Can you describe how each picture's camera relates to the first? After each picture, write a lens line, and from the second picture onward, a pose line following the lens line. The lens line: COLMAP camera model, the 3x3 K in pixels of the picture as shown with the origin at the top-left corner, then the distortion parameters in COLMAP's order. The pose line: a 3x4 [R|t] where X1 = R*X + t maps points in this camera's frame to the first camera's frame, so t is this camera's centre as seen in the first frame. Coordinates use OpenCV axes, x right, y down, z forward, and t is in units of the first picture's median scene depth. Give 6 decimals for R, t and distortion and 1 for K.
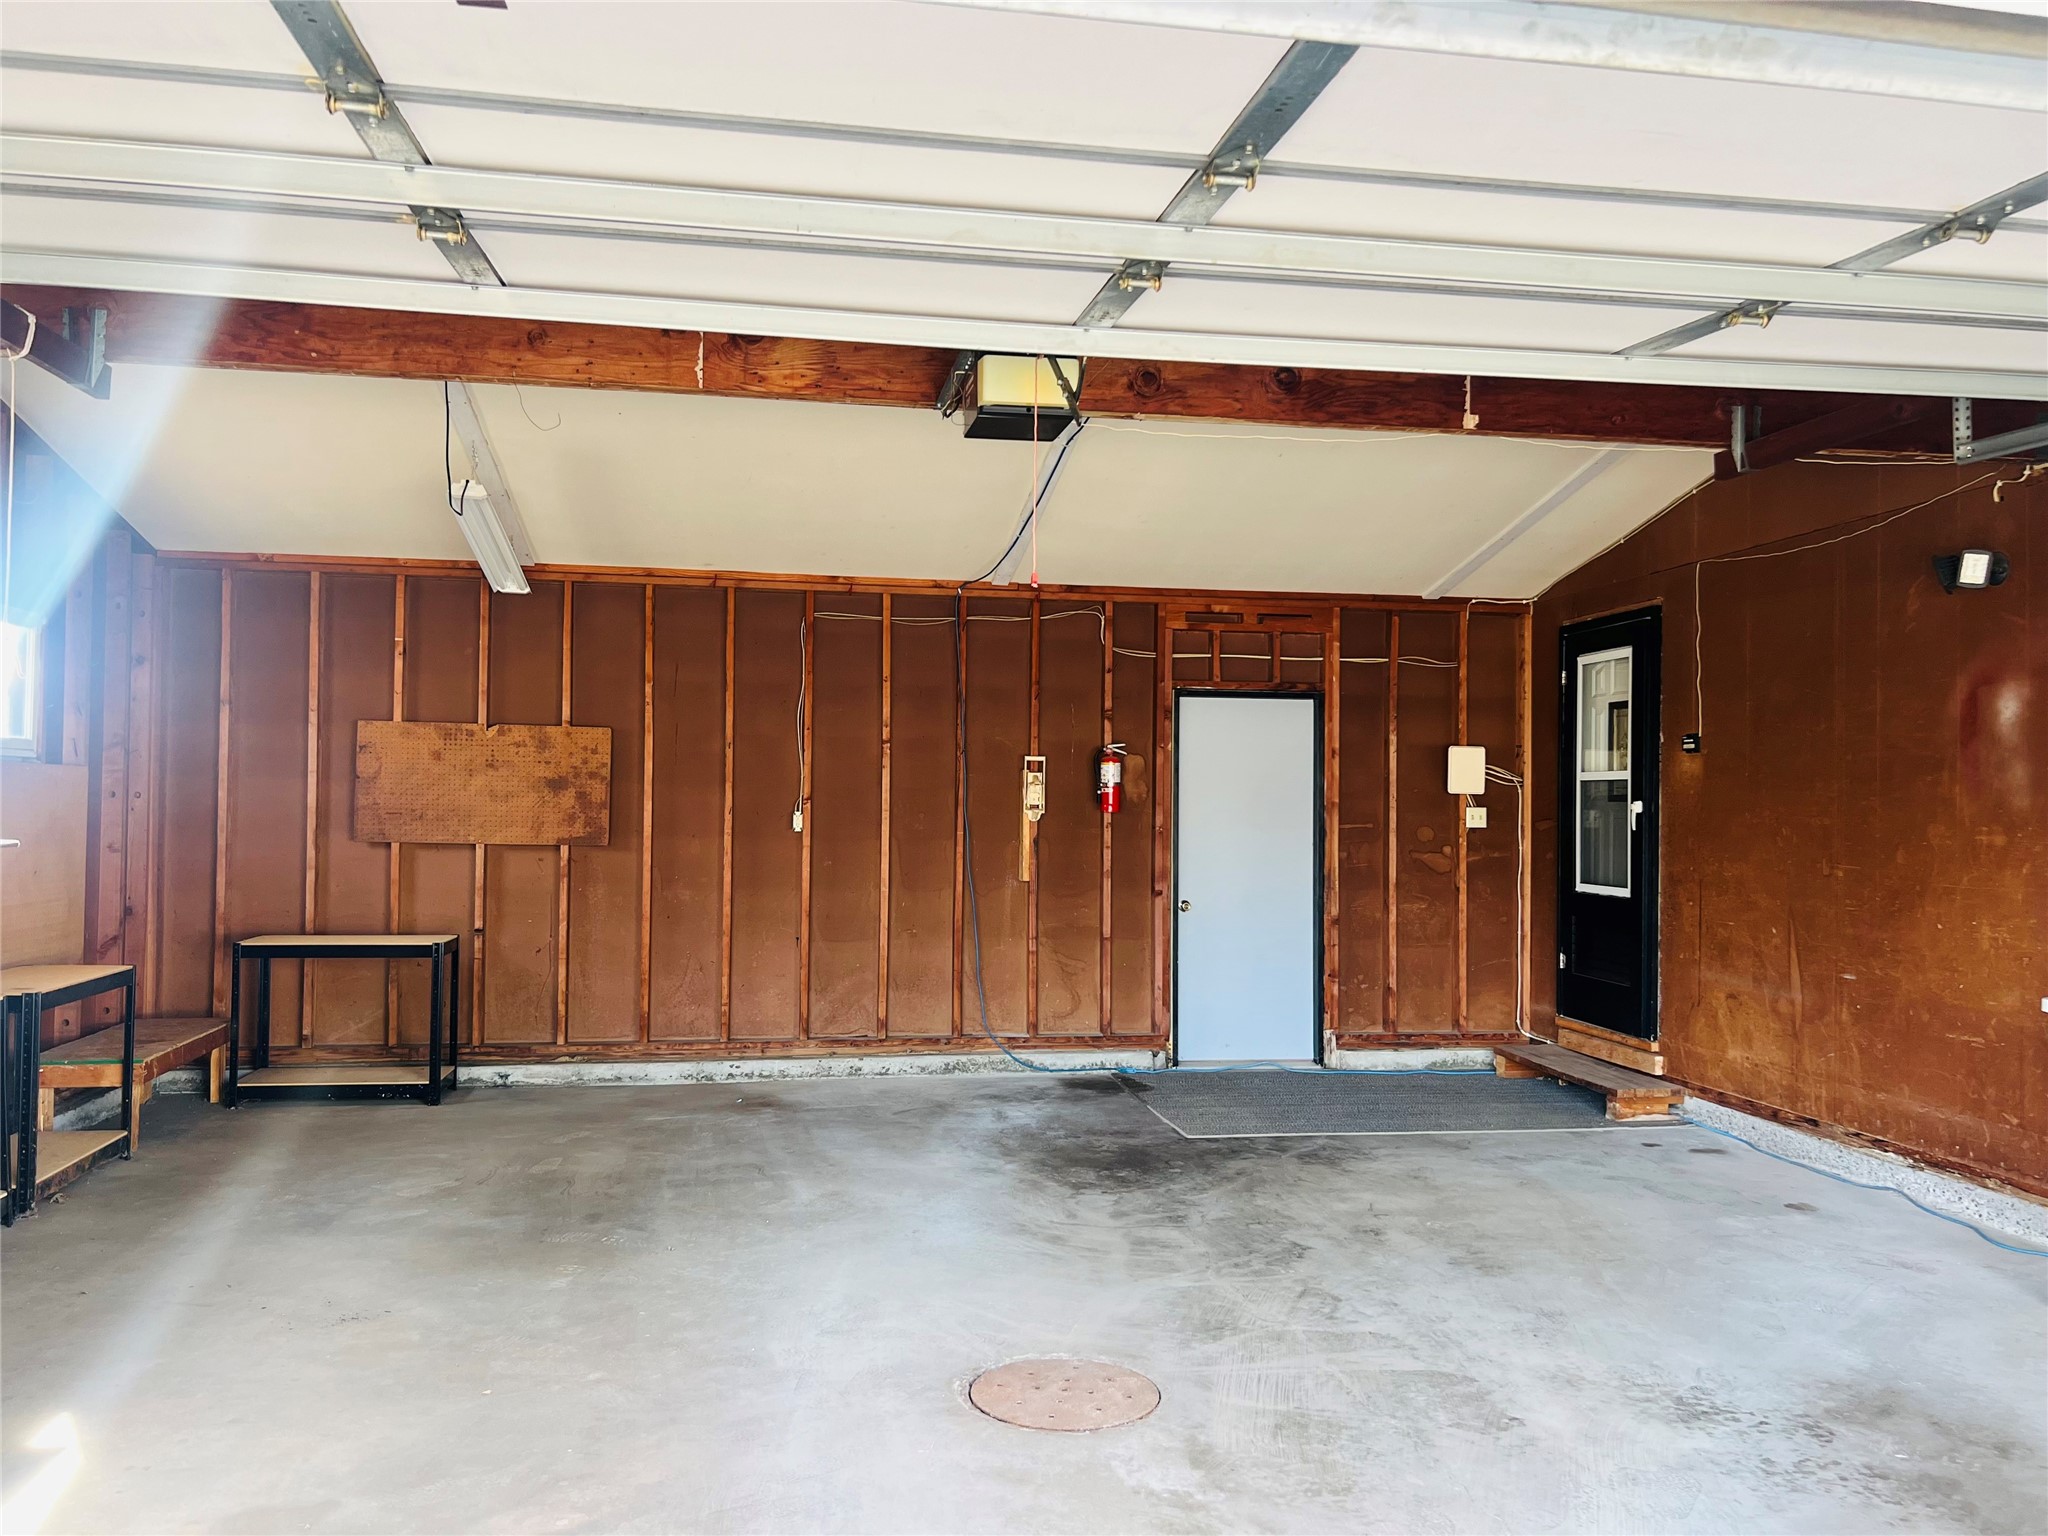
lens RADIAL K [[1556.3, 0, 1022.3], [0, 1556.3, 774.8], [0, 0, 1]] dist [0.057843, -0.060857]
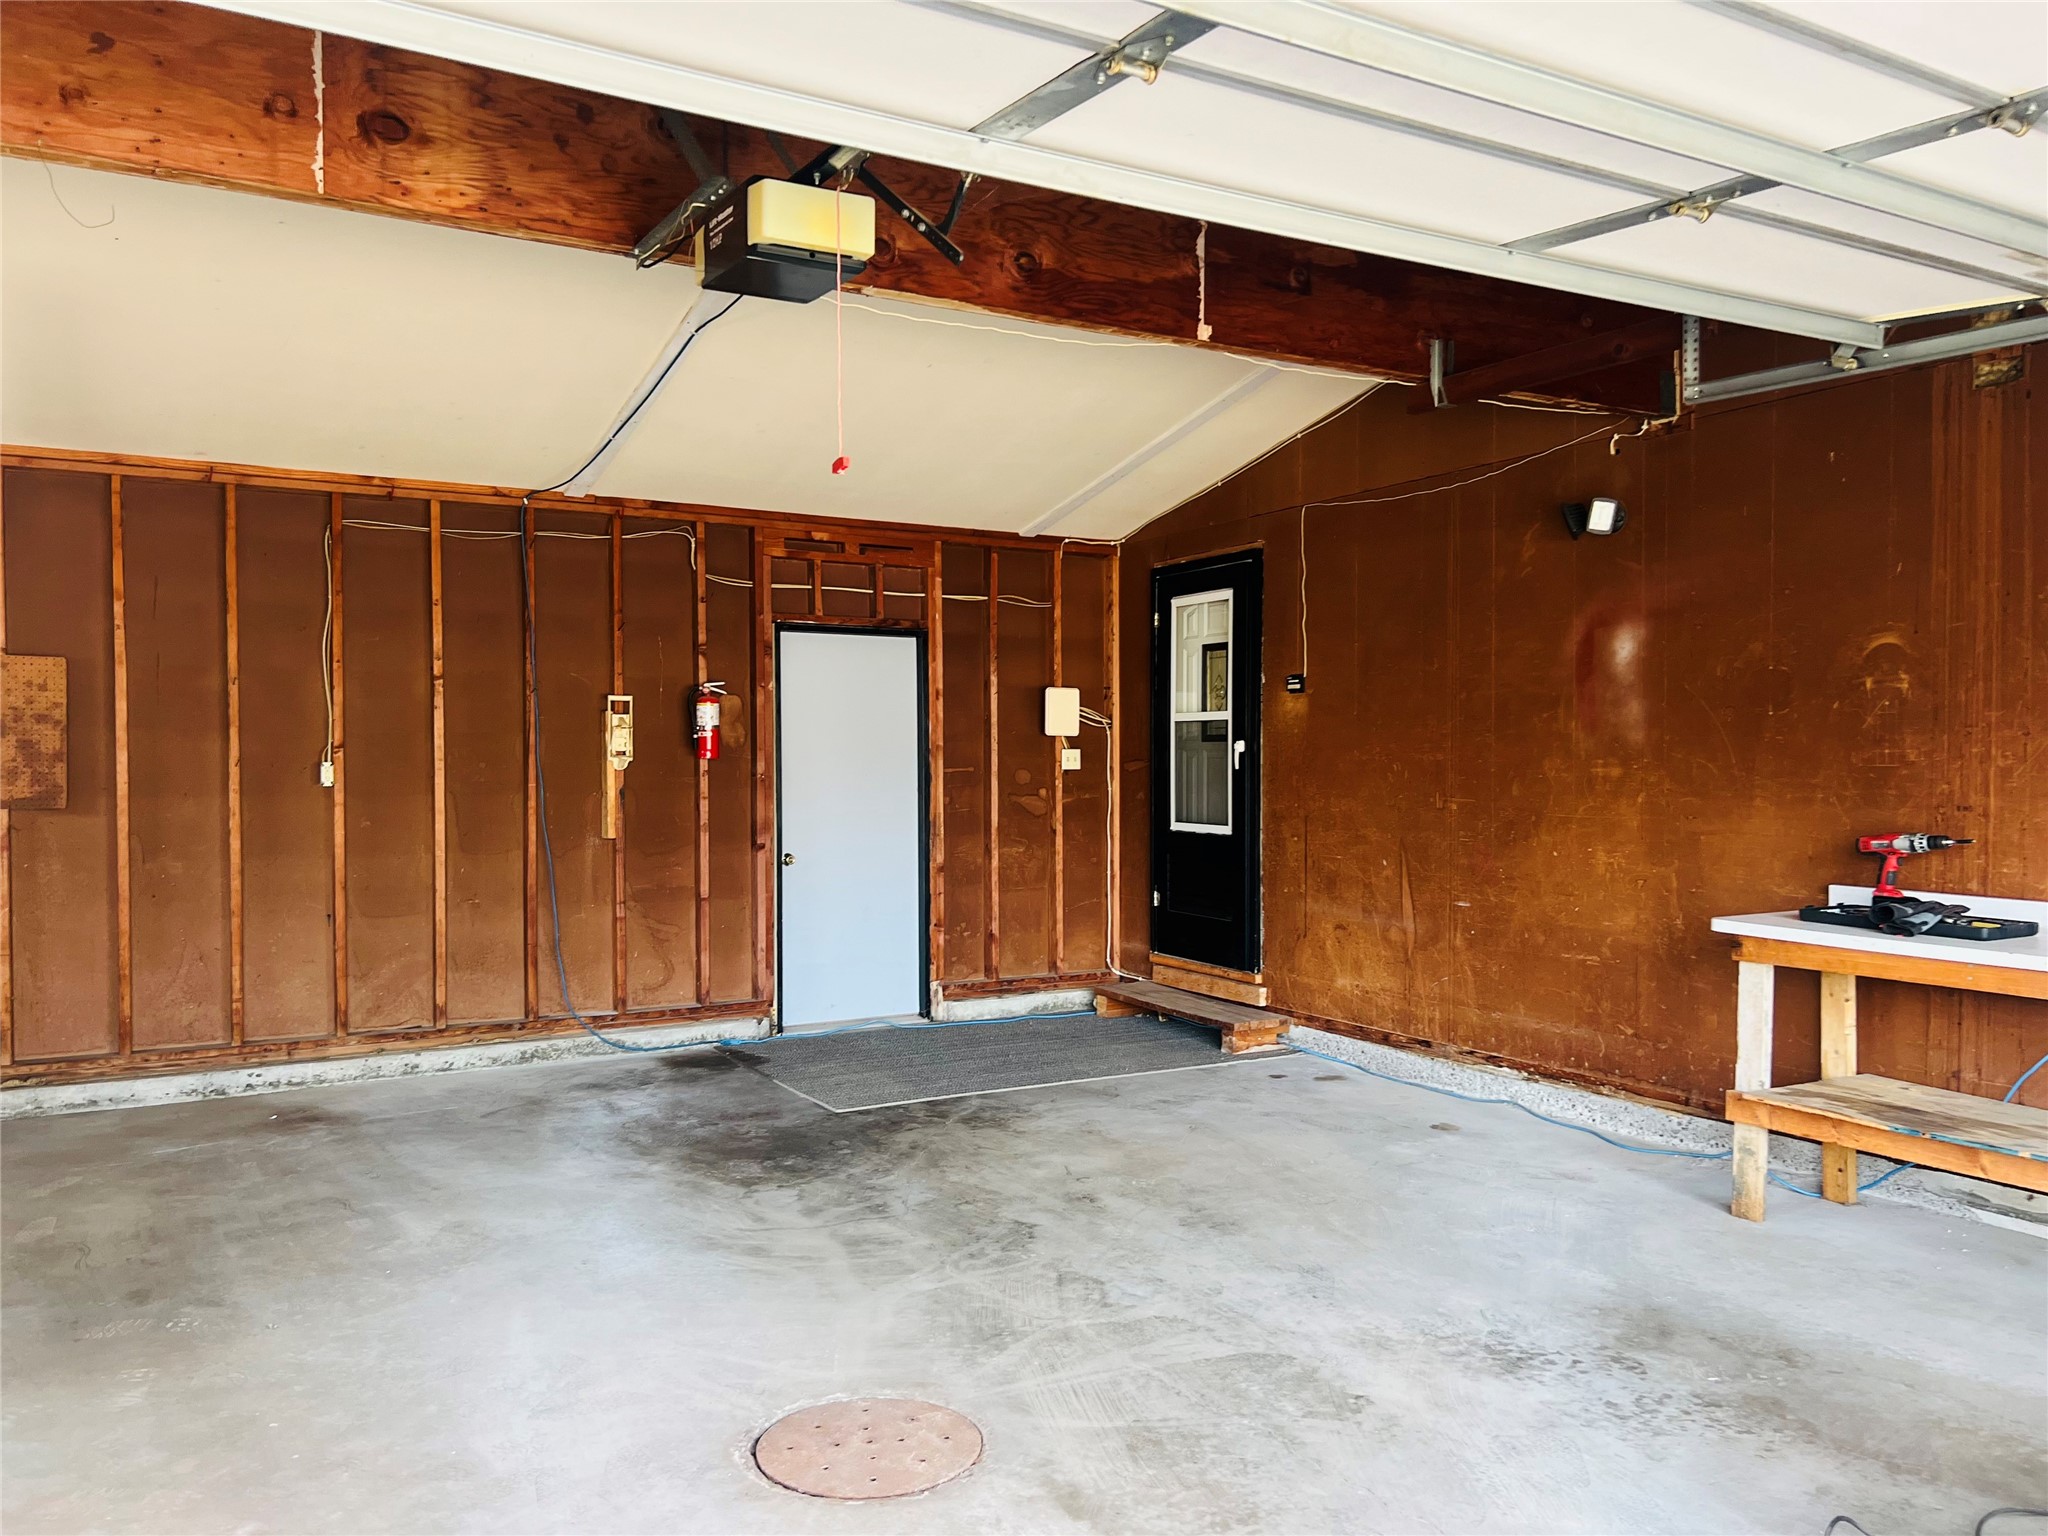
lens RADIAL K [[1556.3, 0, 1022.3], [0, 1556.3, 779.5], [0, 0, 1]] dist [0.057843, -0.060857]
pose [[0.938471, -0.017039, 0.344938, -0.103459], [0.004359, 0.999287, 0.037504, 0.003947], [-0.345331, -0.033693, 0.937876, 0.112400]]
